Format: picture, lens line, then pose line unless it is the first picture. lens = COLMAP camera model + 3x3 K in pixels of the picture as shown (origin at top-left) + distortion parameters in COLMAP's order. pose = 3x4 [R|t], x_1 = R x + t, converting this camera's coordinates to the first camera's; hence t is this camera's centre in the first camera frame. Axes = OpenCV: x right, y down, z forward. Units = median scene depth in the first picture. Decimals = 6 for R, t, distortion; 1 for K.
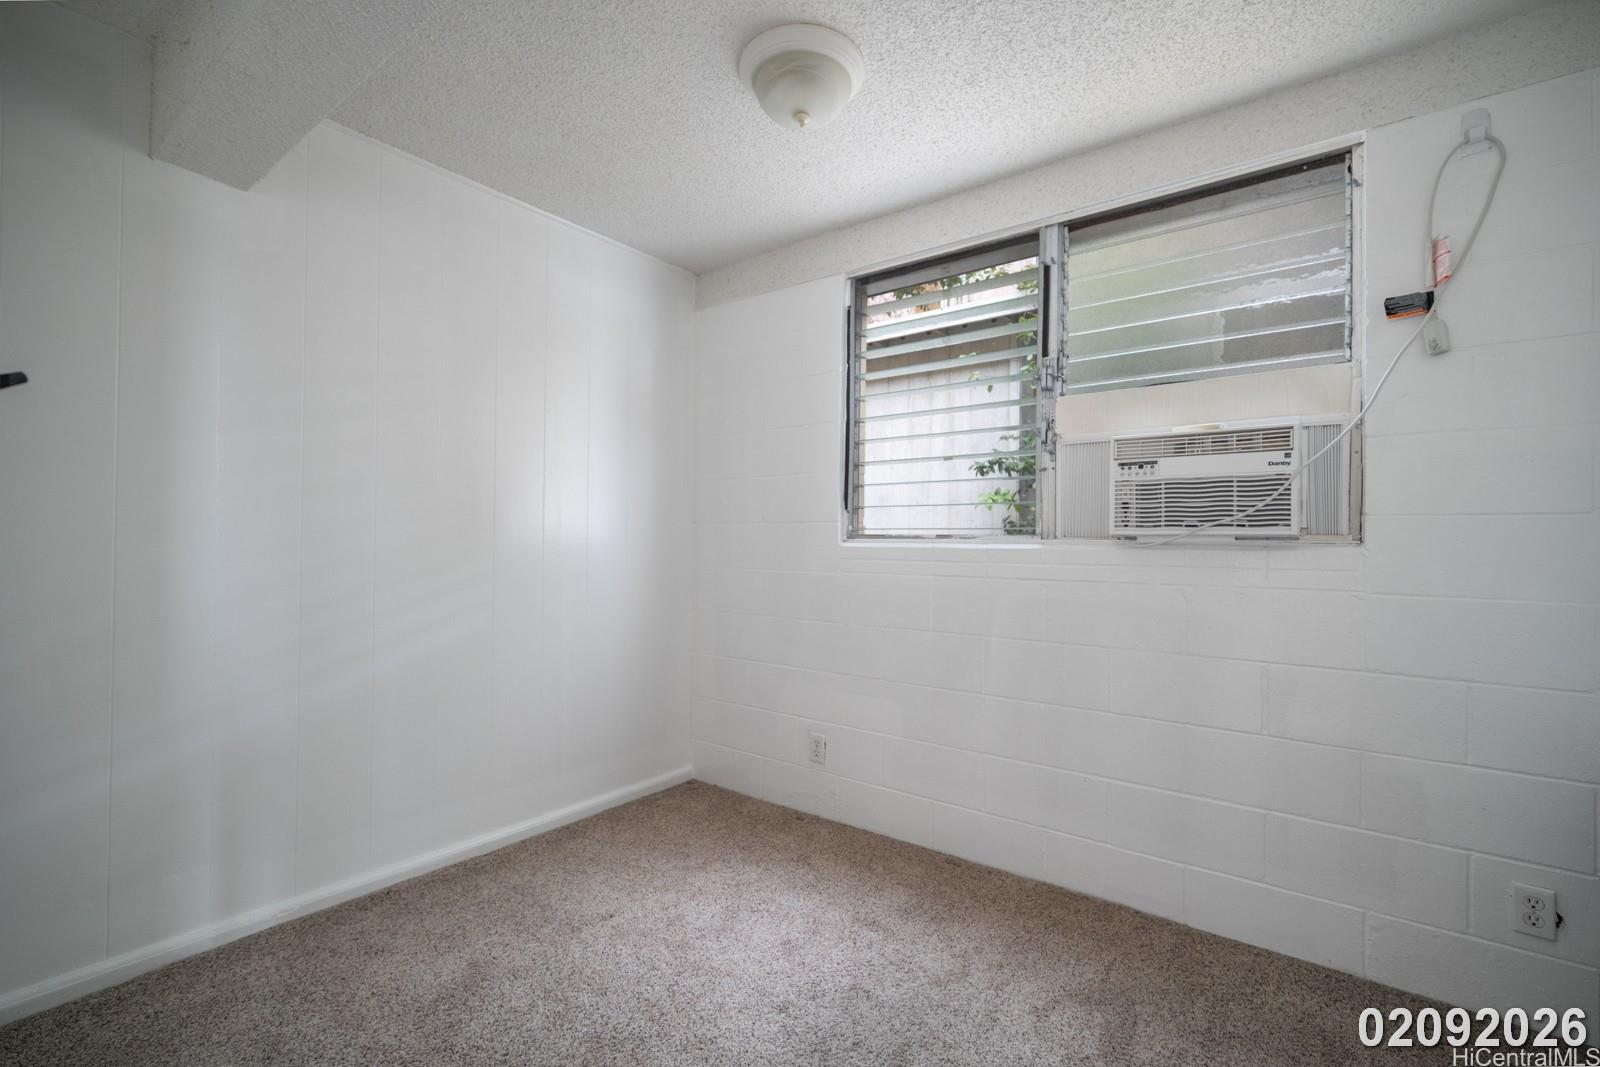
lens RADIAL K [[691.5, 0, 825.1], [0, 691.5, 524.2], [0, 0, 1]] dist [0.005399, -0.000972]
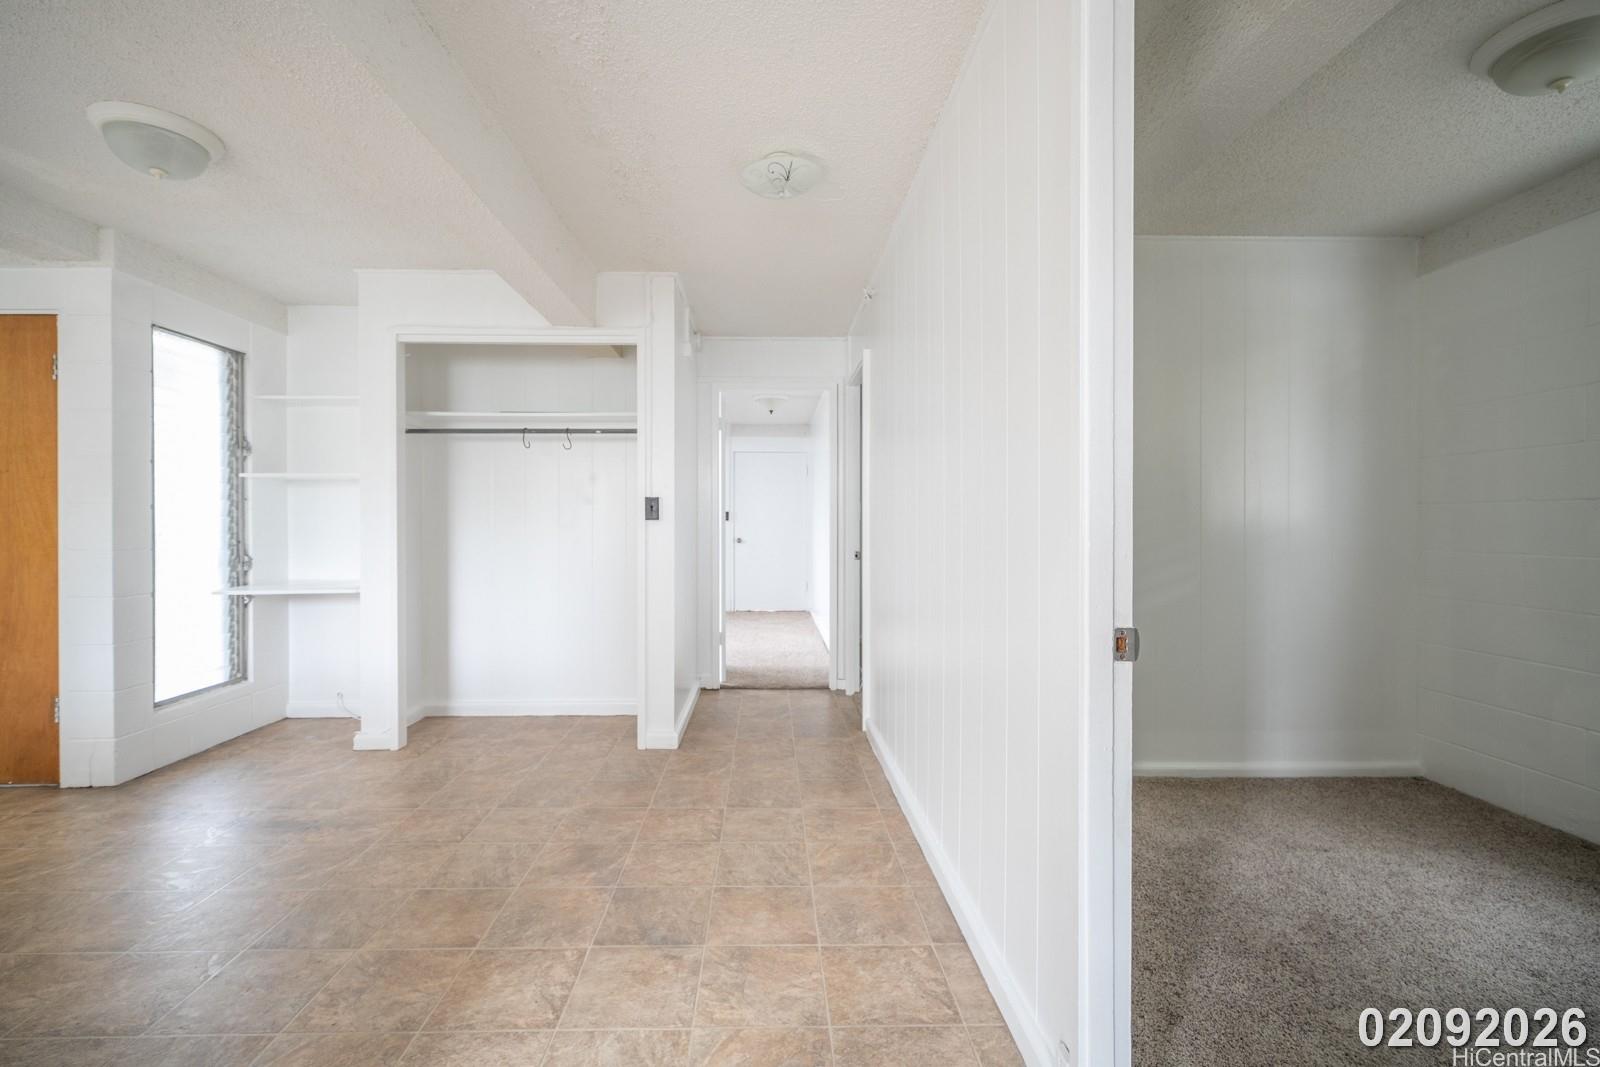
lens RADIAL K [[691.5, 0, 786.0], [0, 691.5, 526.5], [0, 0, 1]] dist [0.005399, -0.000972]
pose [[0.596825, -0.004303, -0.802360, 0.079333], [0.021250, 0.999720, 0.010445, -0.002789], [0.802090, -0.023284, 0.596749, -0.374933]]
